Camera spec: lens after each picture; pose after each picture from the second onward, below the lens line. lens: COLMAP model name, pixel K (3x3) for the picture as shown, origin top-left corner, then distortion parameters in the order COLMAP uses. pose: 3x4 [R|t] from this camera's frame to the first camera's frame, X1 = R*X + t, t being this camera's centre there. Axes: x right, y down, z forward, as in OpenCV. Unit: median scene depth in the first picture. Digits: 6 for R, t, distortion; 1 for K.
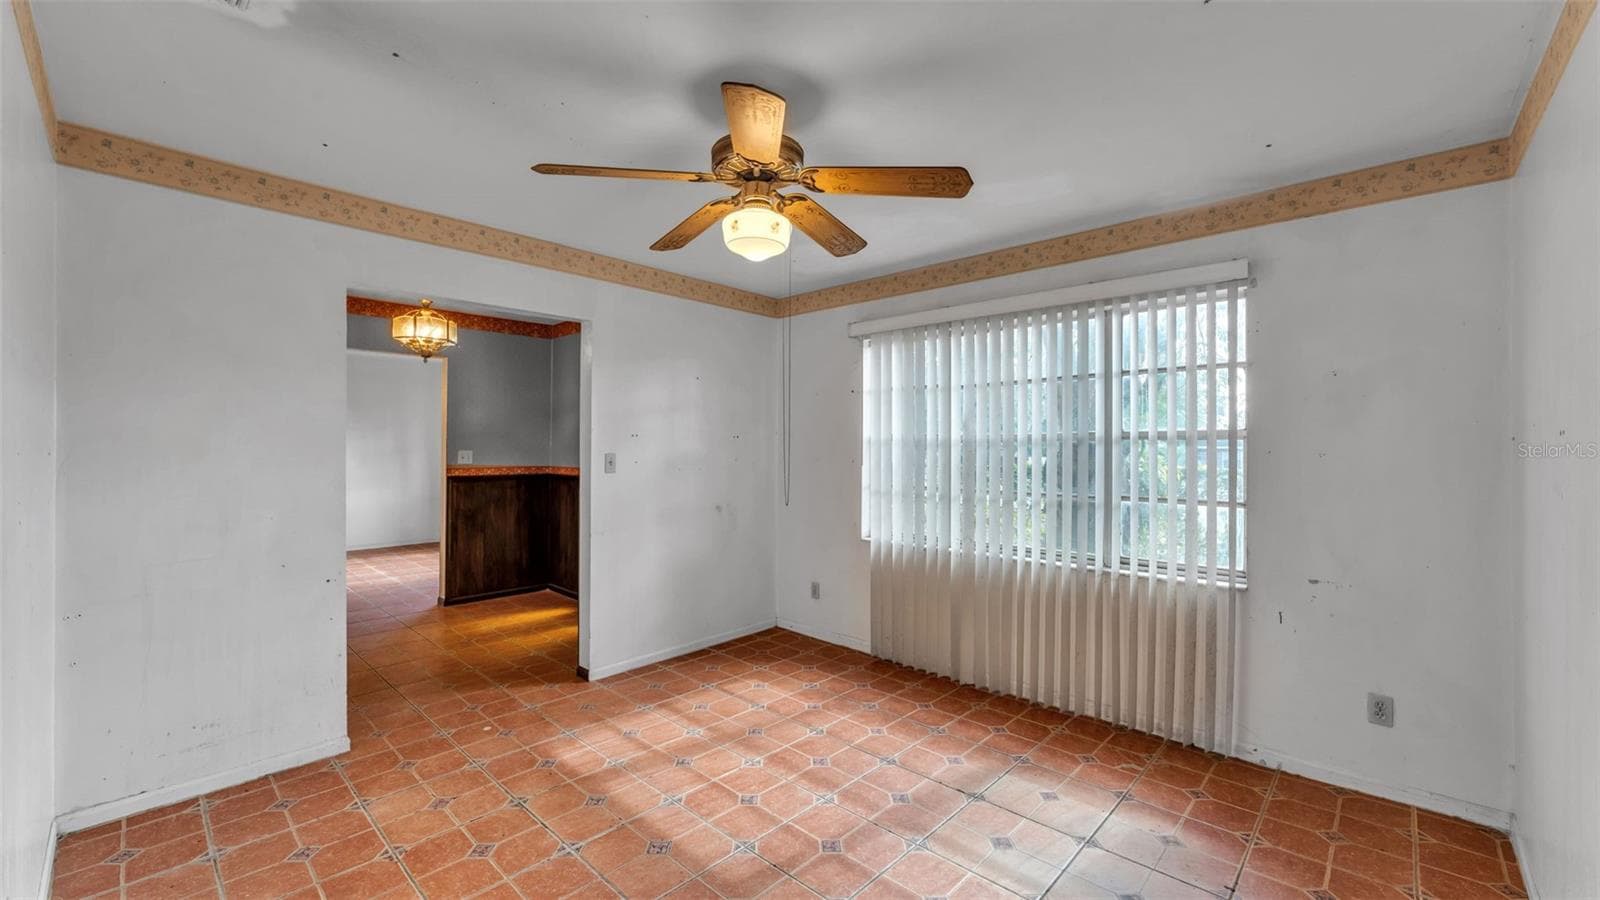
lens RADIAL K [[627.6, 0, 800.6], [0, 627.6, 467.6], [0, 0, 1]] dist [0.001217, 0.000208]
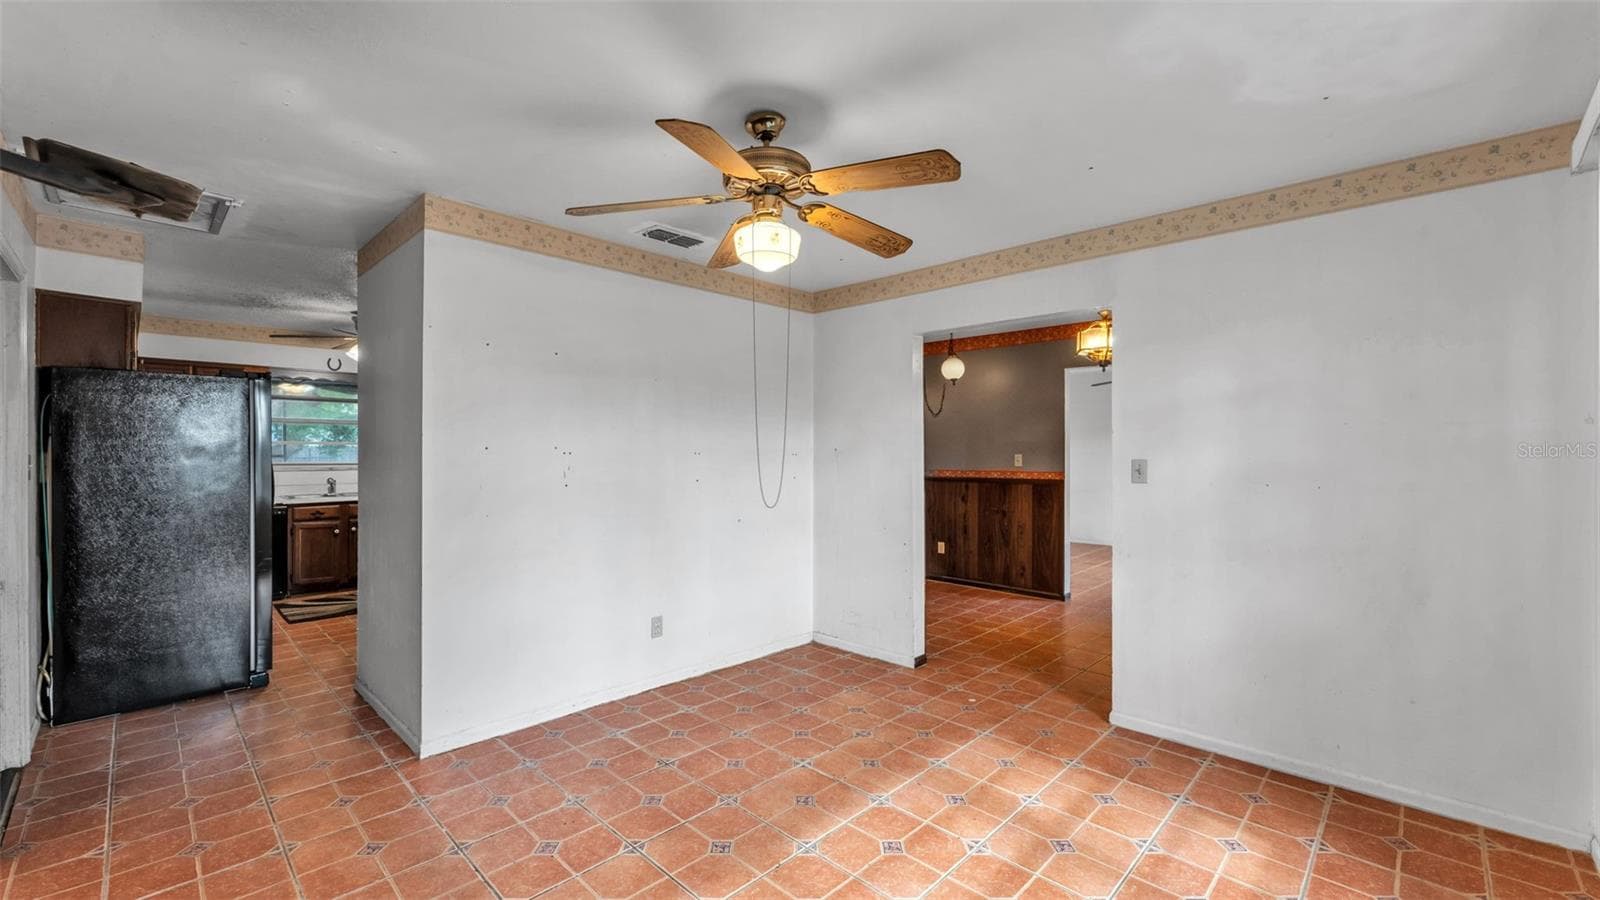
lens RADIAL K [[645.6, 0, 800.0], [0, 645.6, 450.0], [0, 0, 1]] dist [-0.001522, 0.000021]
pose [[-0.022771, -0.005511, -0.999726, 0.715374], [-0.026397, 0.999639, -0.004909, -0.025000], [0.999392, 0.026278, -0.022908, 0.740893]]
